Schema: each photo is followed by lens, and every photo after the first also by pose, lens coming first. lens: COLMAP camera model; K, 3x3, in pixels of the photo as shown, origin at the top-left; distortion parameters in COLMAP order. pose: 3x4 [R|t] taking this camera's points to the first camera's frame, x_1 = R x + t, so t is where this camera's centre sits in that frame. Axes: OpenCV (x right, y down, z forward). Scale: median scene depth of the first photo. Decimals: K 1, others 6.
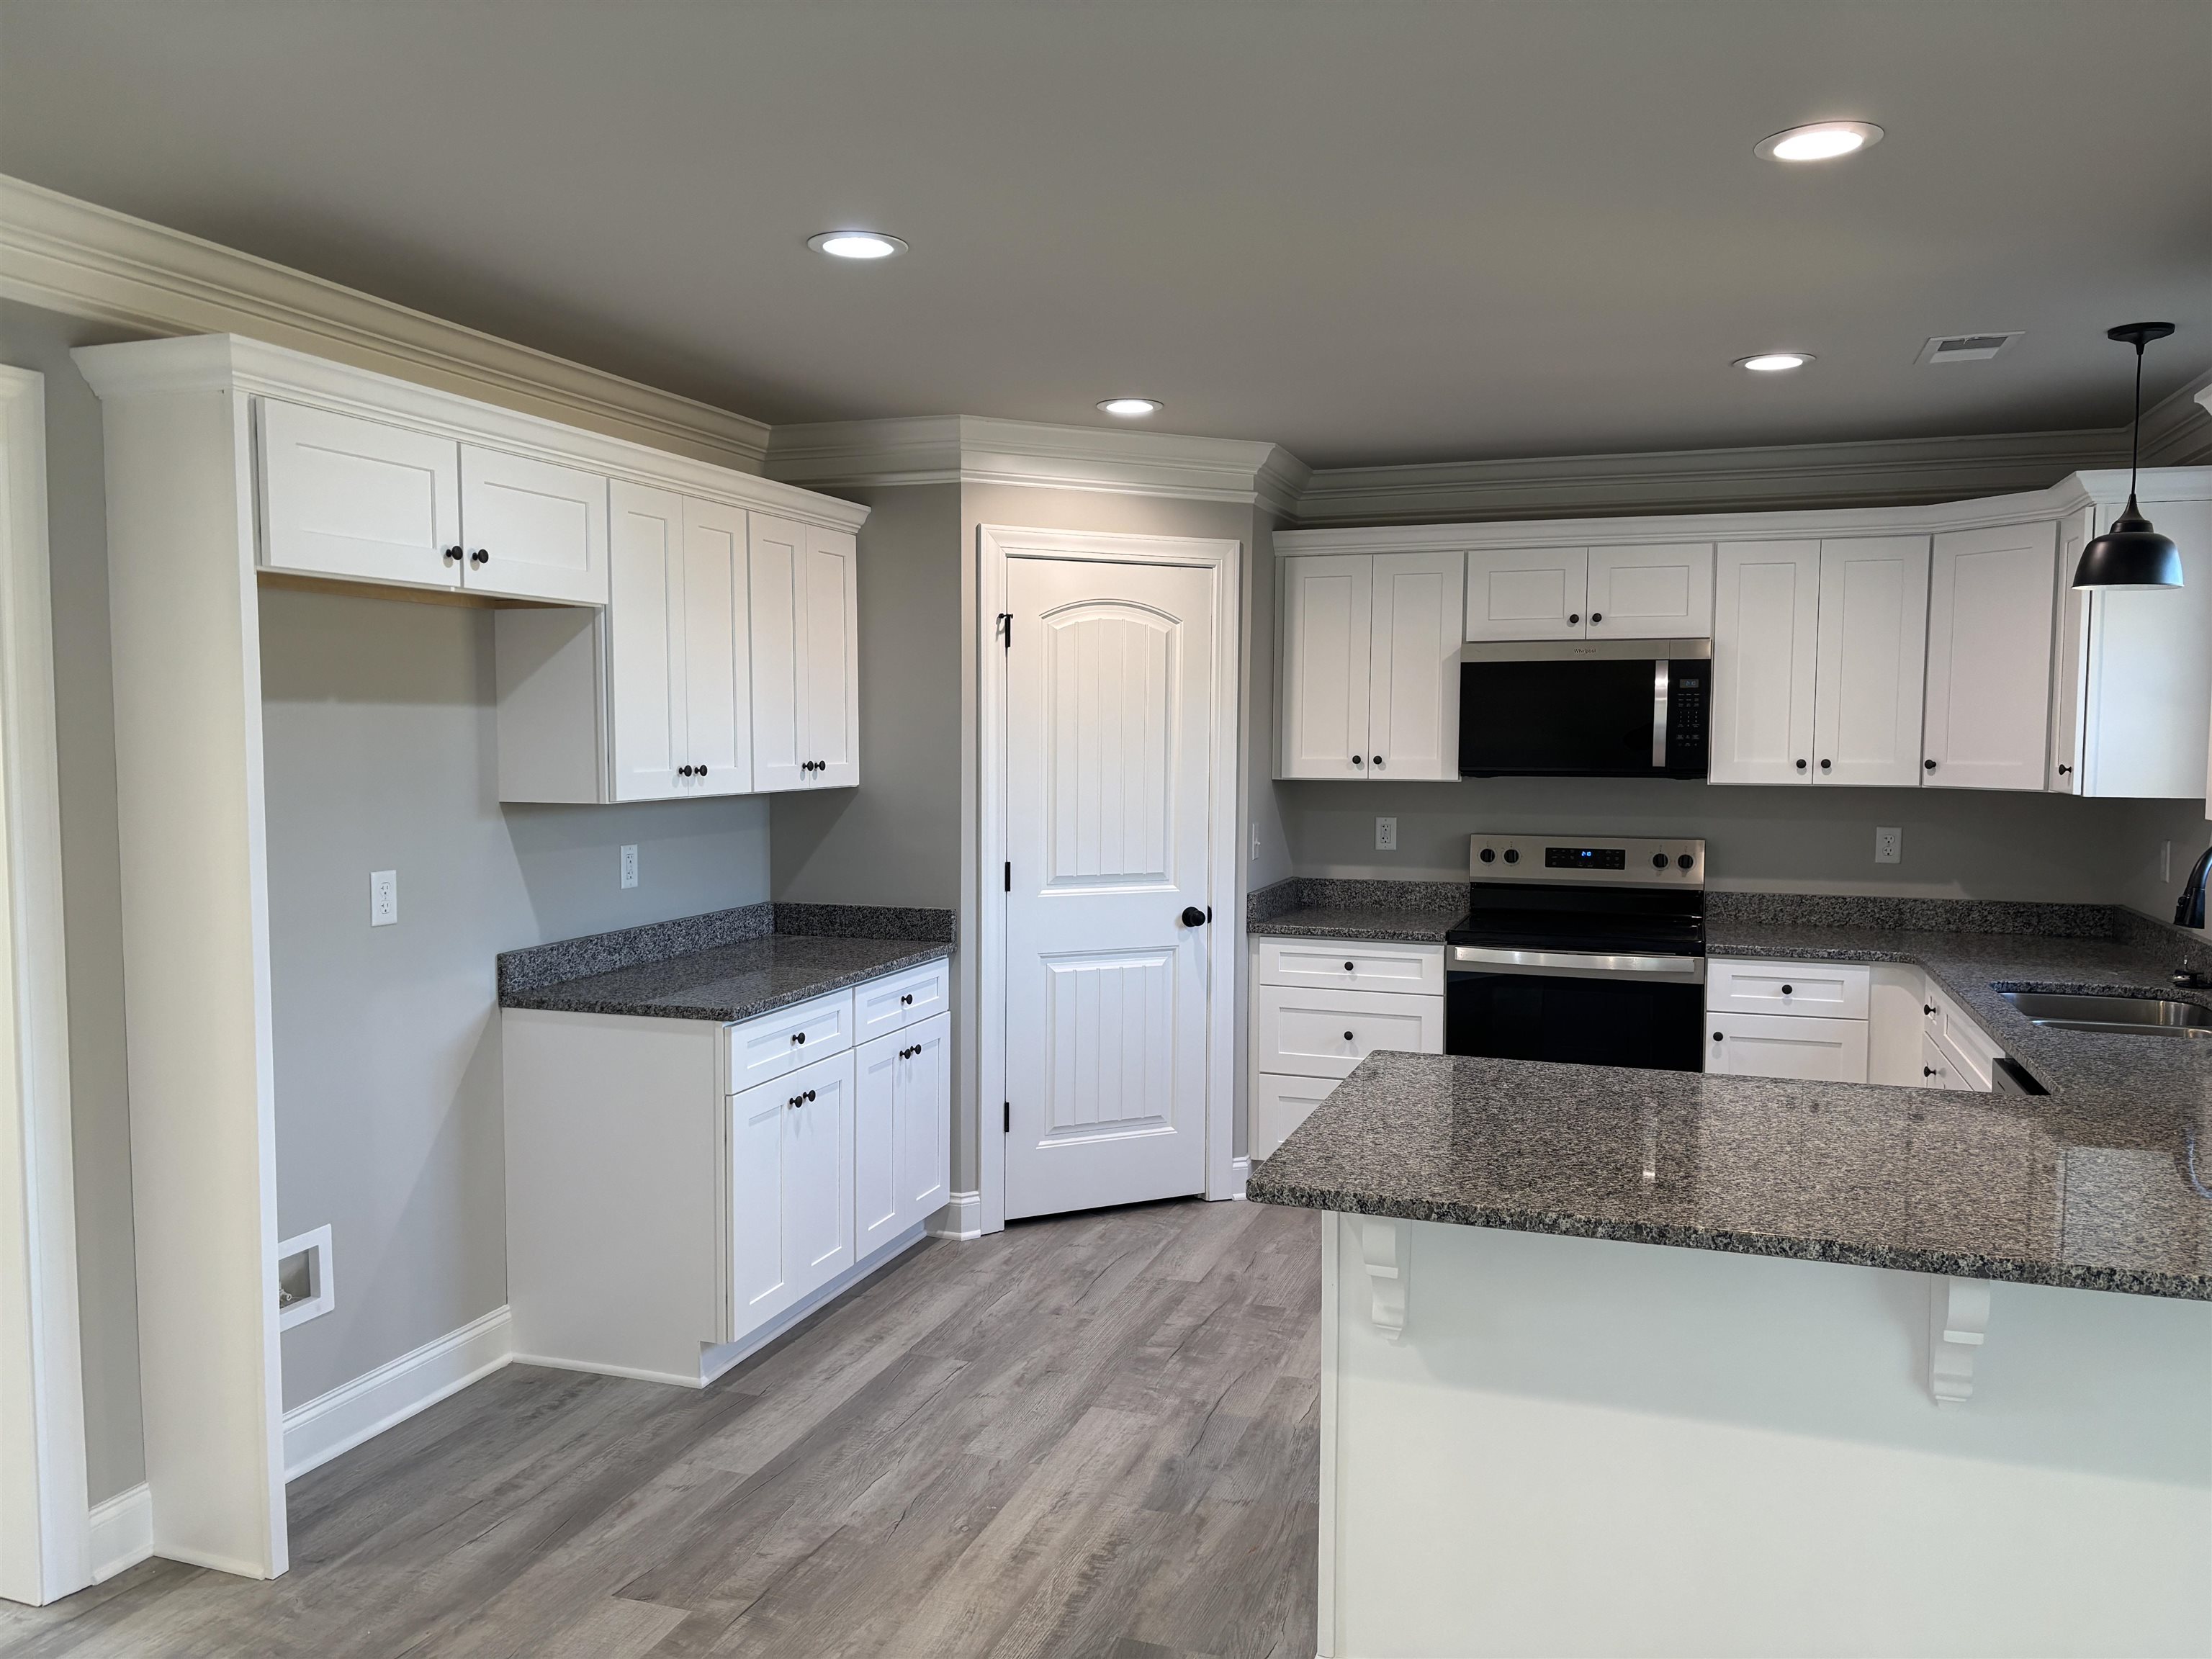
lens RADIAL K [[1664.0, 0, 1109.2], [0, 1664.0, 844.0], [0, 0, 1]] dist [0.062417, -0.070749]
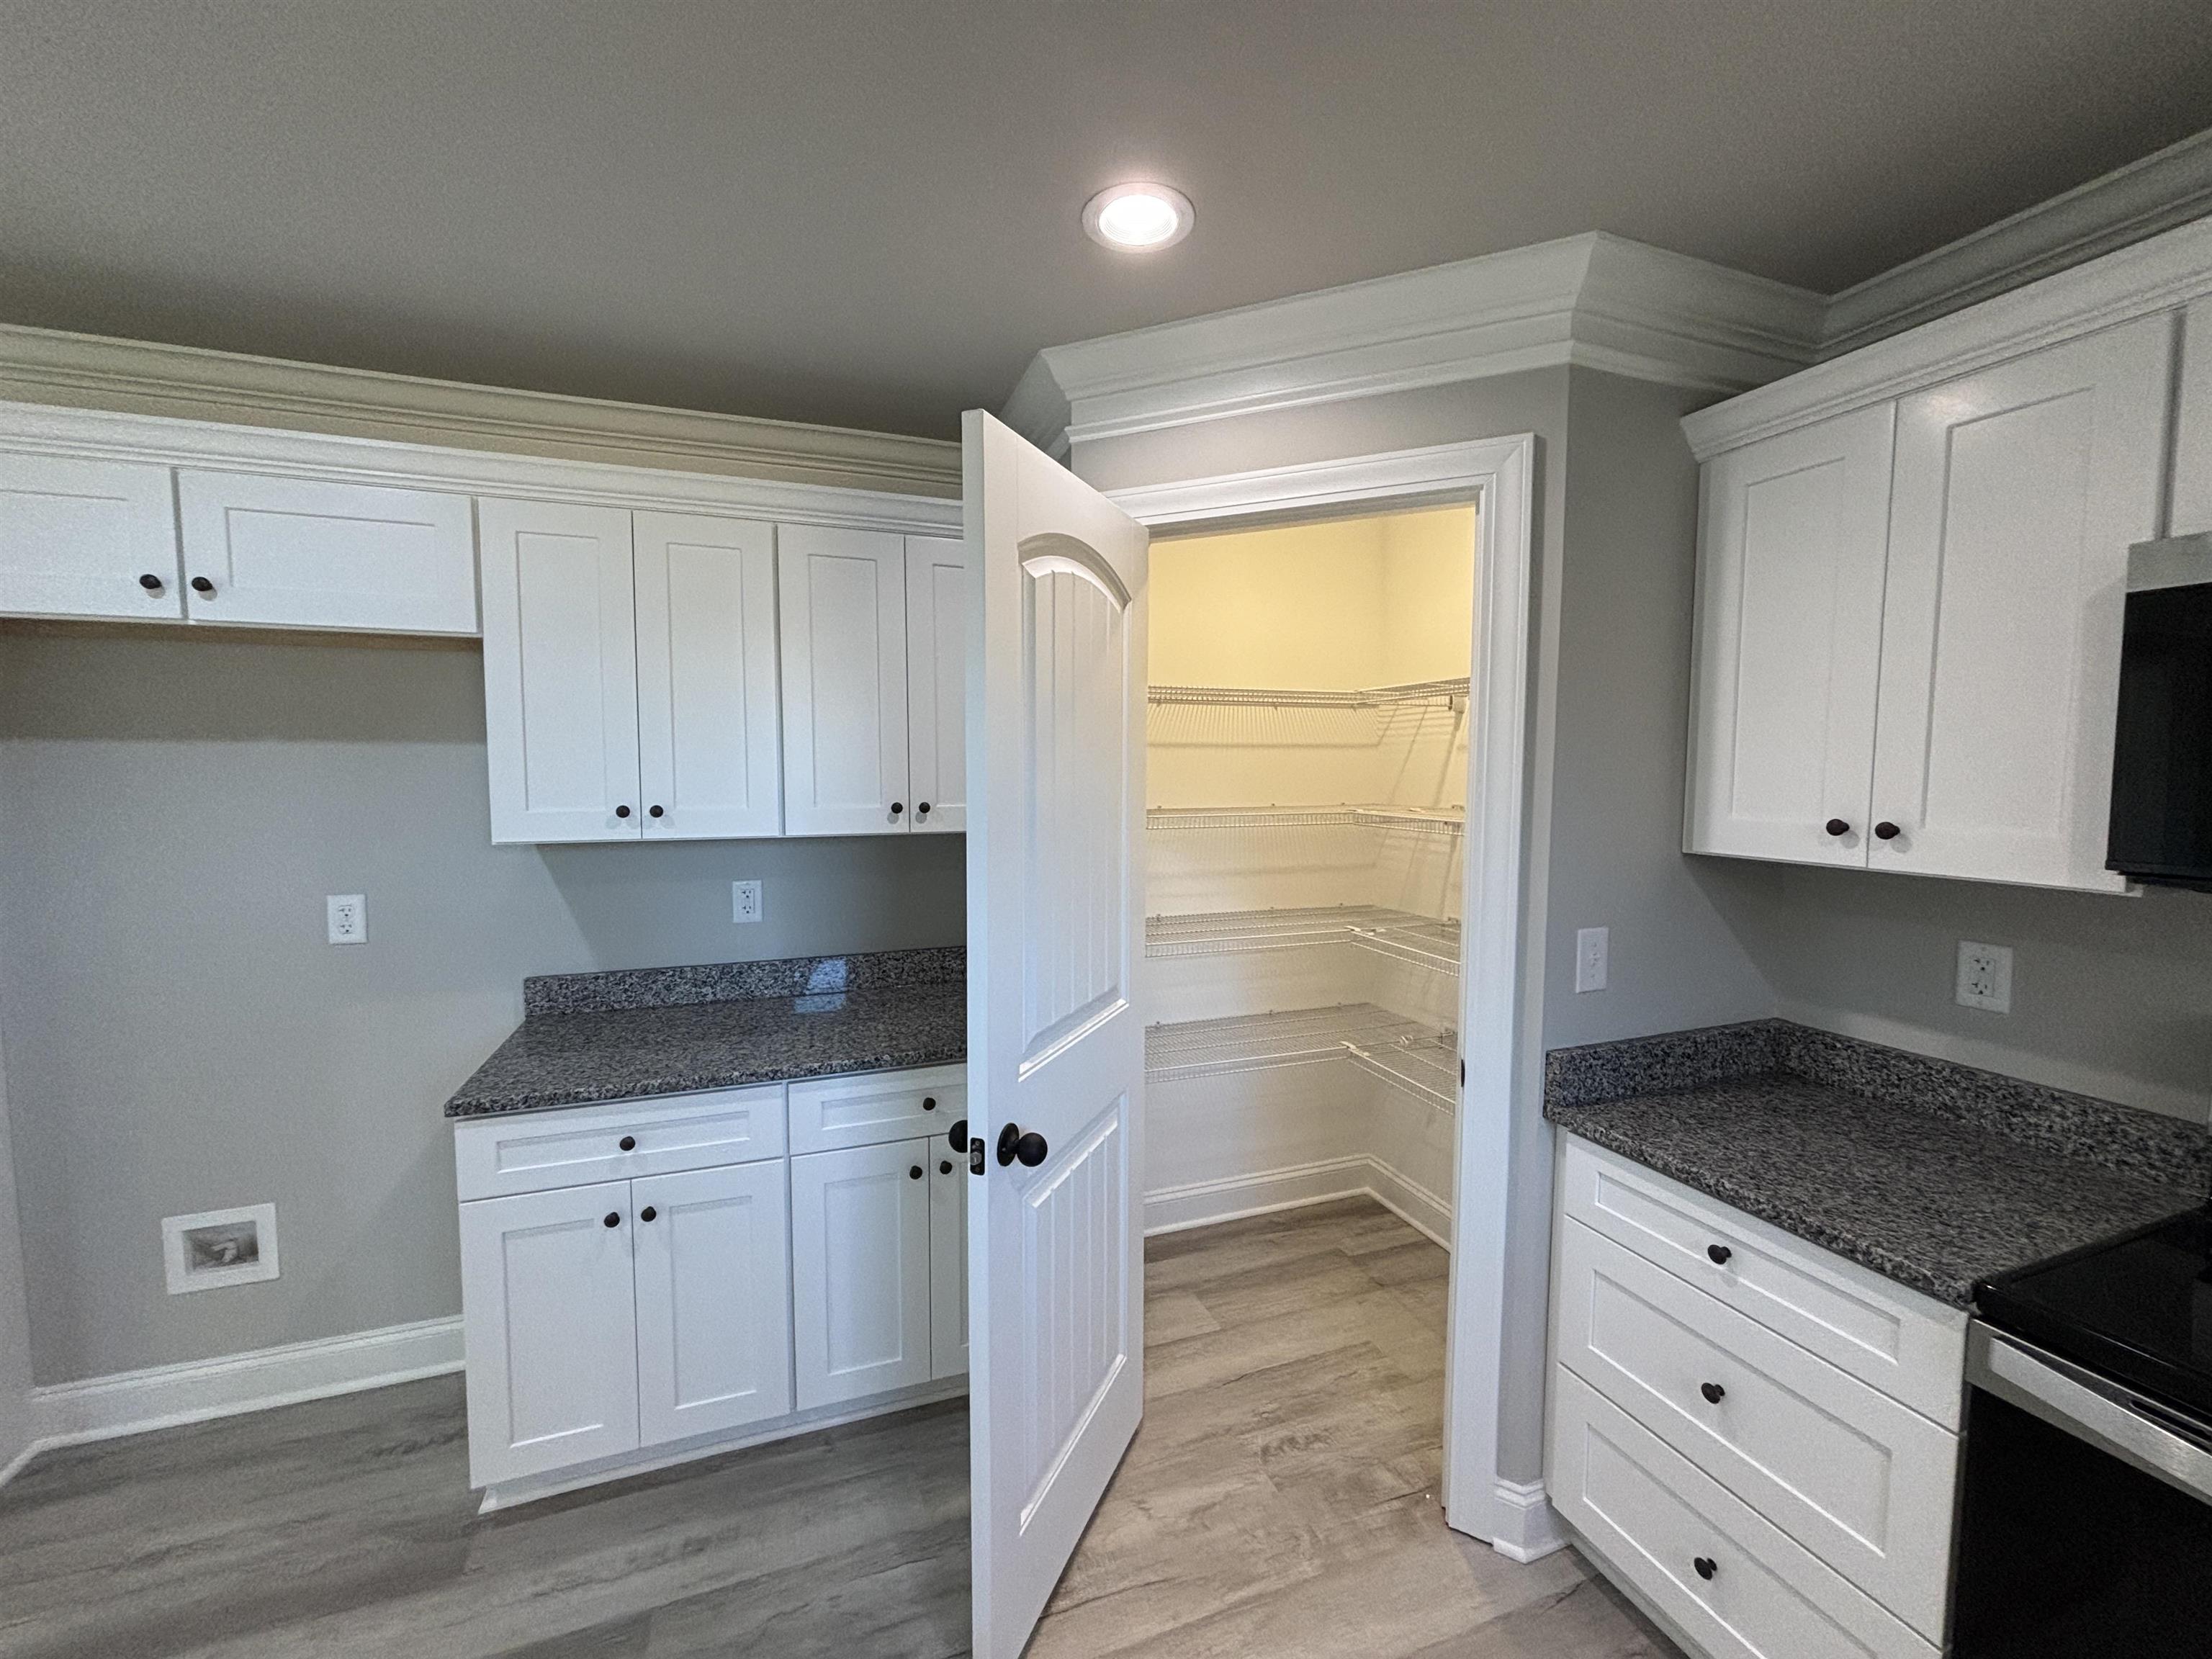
lens RADIAL K [[894.1, 0, 1095.6], [0, 894.1, 825.7], [0, 0, 1]] dist [-0.000781, 0.000430]
pose [[0.630697, 0.050306, -0.774397, 0.282906], [-0.054788, 0.998293, 0.020230, -0.058565], [0.774093, 0.029669, 0.632377, 0.870221]]
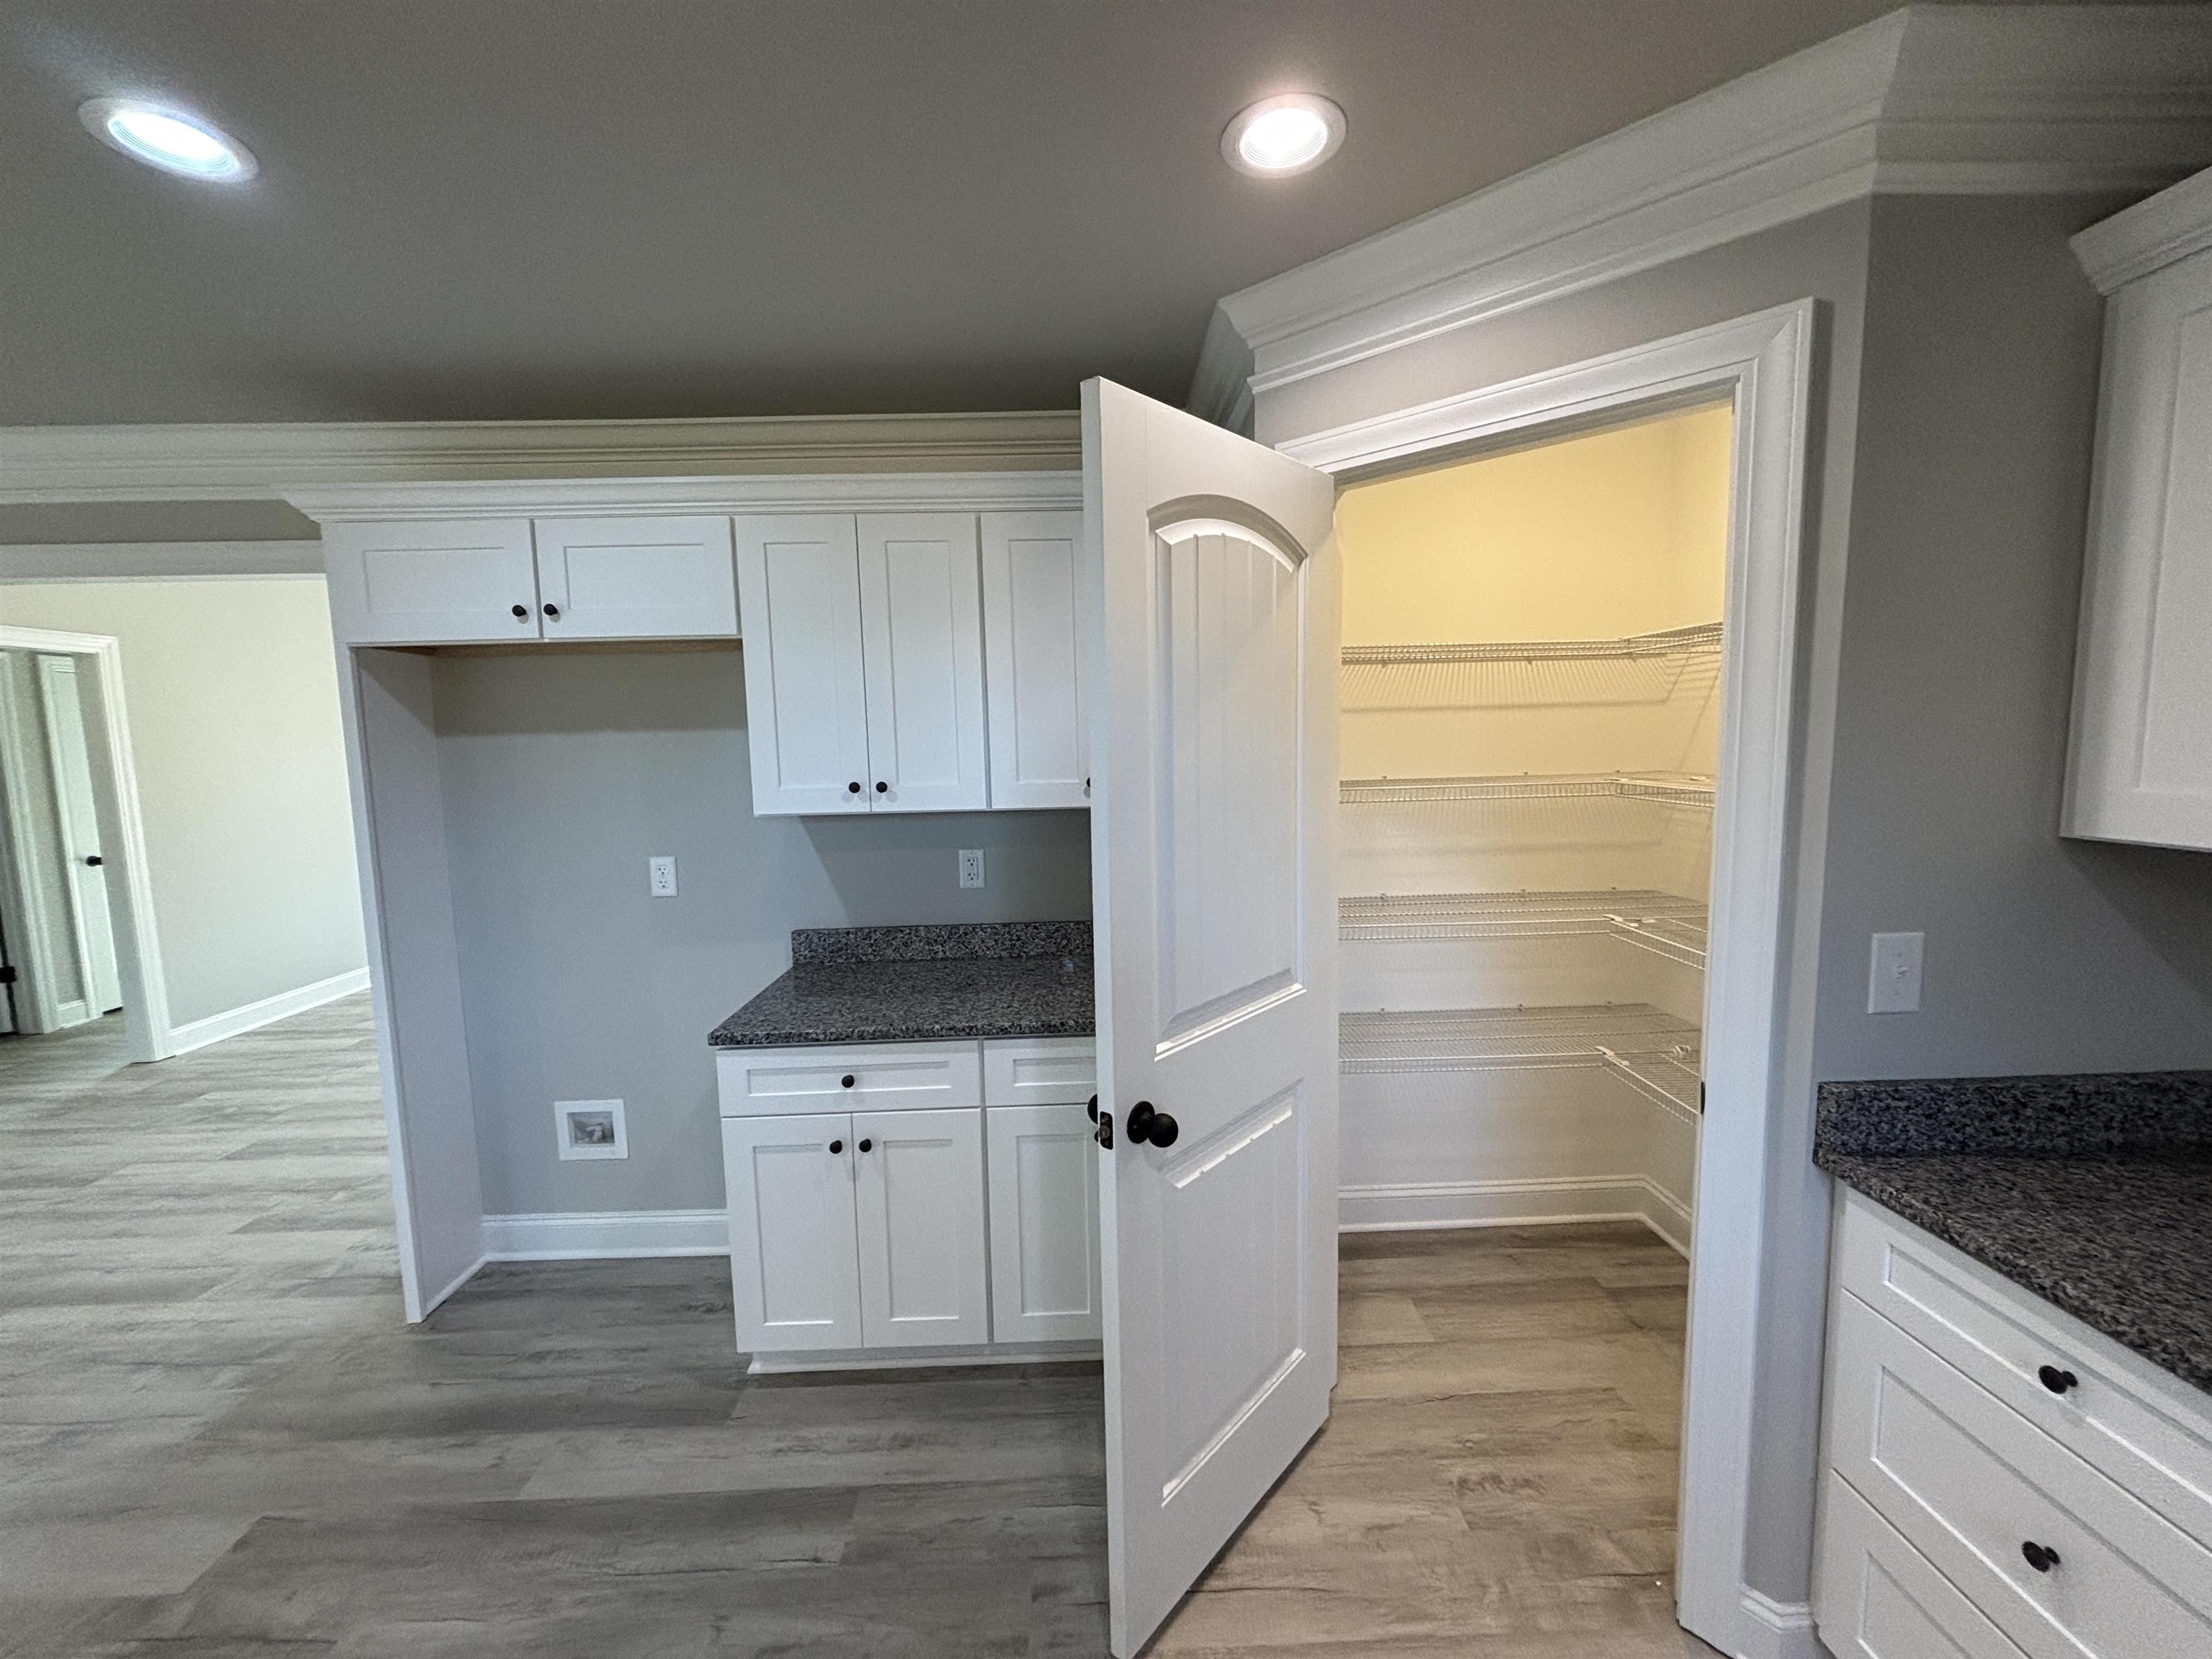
lens RADIAL K [[894.1, 0, 1098.0], [0, 894.1, 825.1], [0, 0, 1]] dist [-0.000781, 0.000430]
pose [[0.347612, 0.082745, -0.933980, 0.306041], [-0.042138, 0.996471, 0.072598, -0.065063], [0.936691, 0.014120, 0.349872, 0.927059]]
